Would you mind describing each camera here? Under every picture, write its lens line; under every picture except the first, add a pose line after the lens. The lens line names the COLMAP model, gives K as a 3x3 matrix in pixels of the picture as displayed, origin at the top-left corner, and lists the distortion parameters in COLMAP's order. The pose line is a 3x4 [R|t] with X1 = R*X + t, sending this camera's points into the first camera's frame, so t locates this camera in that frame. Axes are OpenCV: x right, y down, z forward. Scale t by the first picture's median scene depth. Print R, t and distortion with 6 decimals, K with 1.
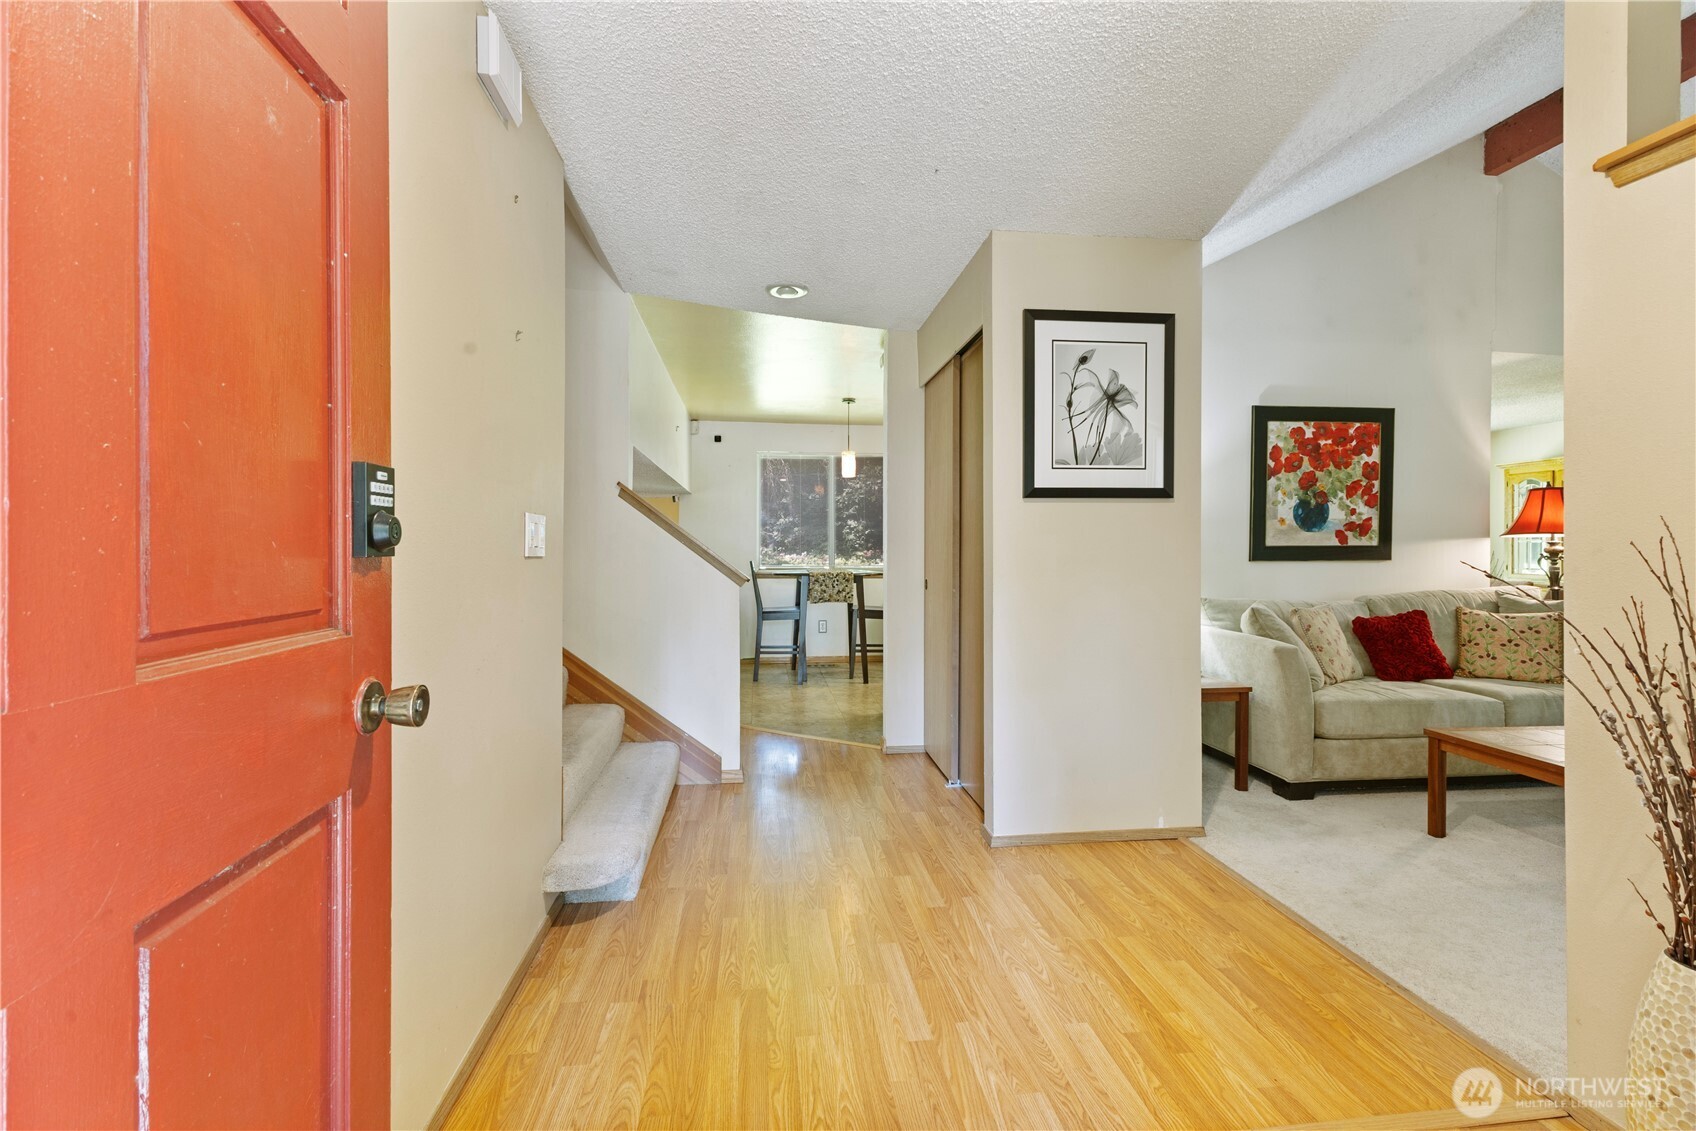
lens RADIAL K [[740.4, 0, 845.0], [0, 740.4, 549.8], [0, 0, 1]] dist [0.010292, -0.002846]
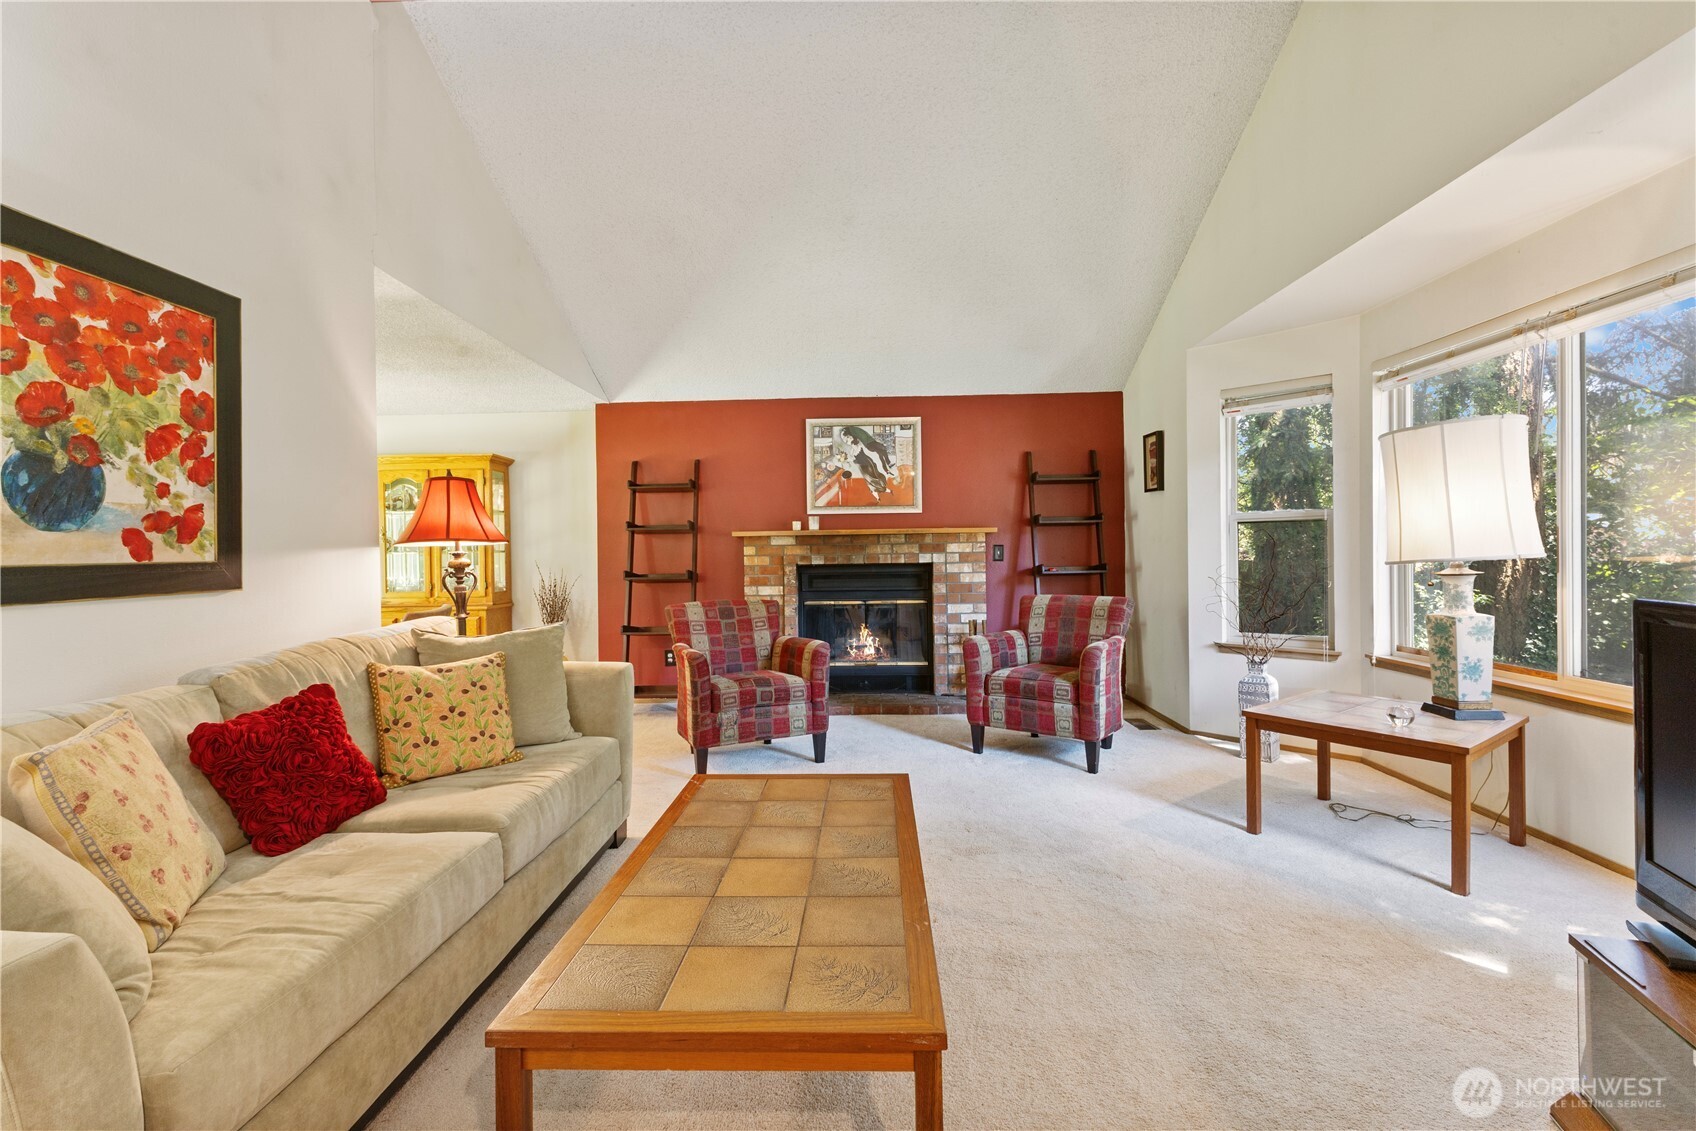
lens RADIAL K [[740.4, 0, 846.0], [0, 740.4, 556.2], [0, 0, 1]] dist [0.010292, -0.002846]
pose [[0.154506, -0.010737, 0.987933, 0.288646], [0.018552, 0.999796, 0.007965, -0.005638], [-0.987818, 0.017098, 0.154674, 0.508494]]
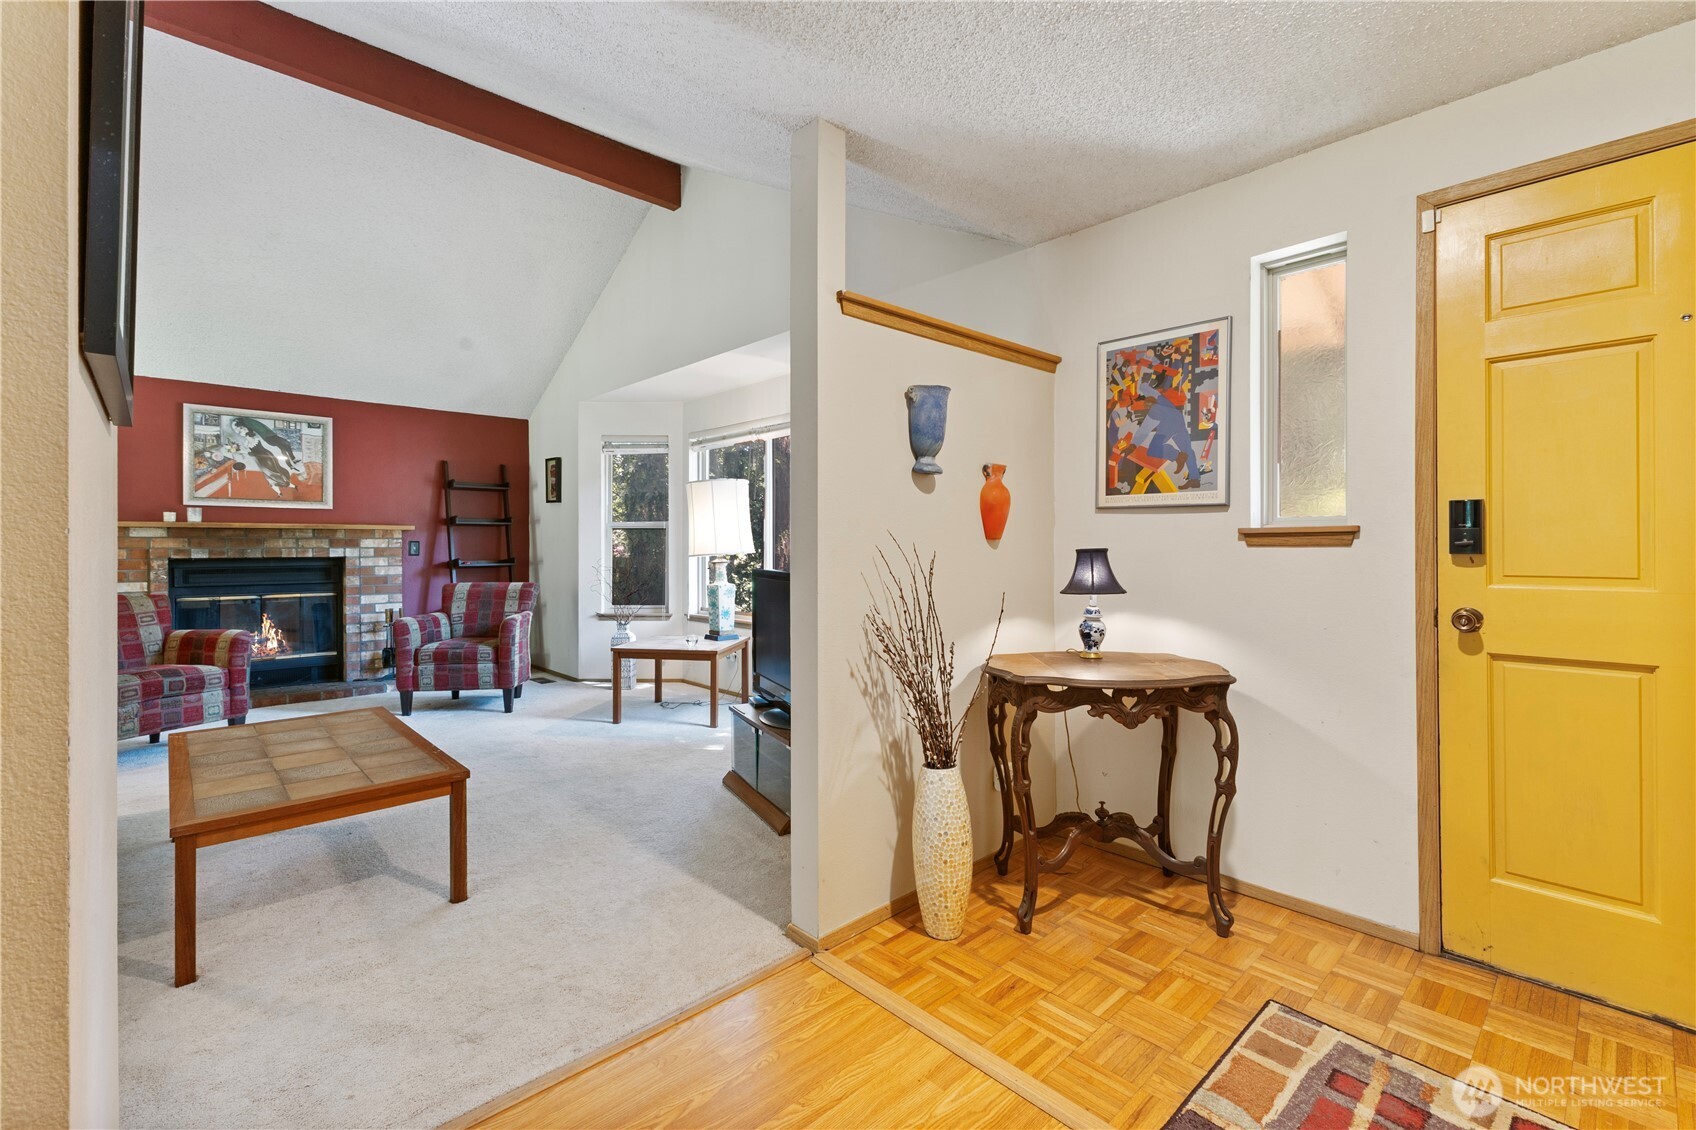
lens RADIAL K [[740.4, 0, 852.5], [0, 740.4, 552.3], [0, 0, 1]] dist [0.010292, -0.002846]
pose [[-0.591704, -0.010159, 0.806092, -0.064967], [0.001579, 0.999904, 0.013760, -0.007091], [-0.806154, 0.009415, -0.591631, 0.612186]]
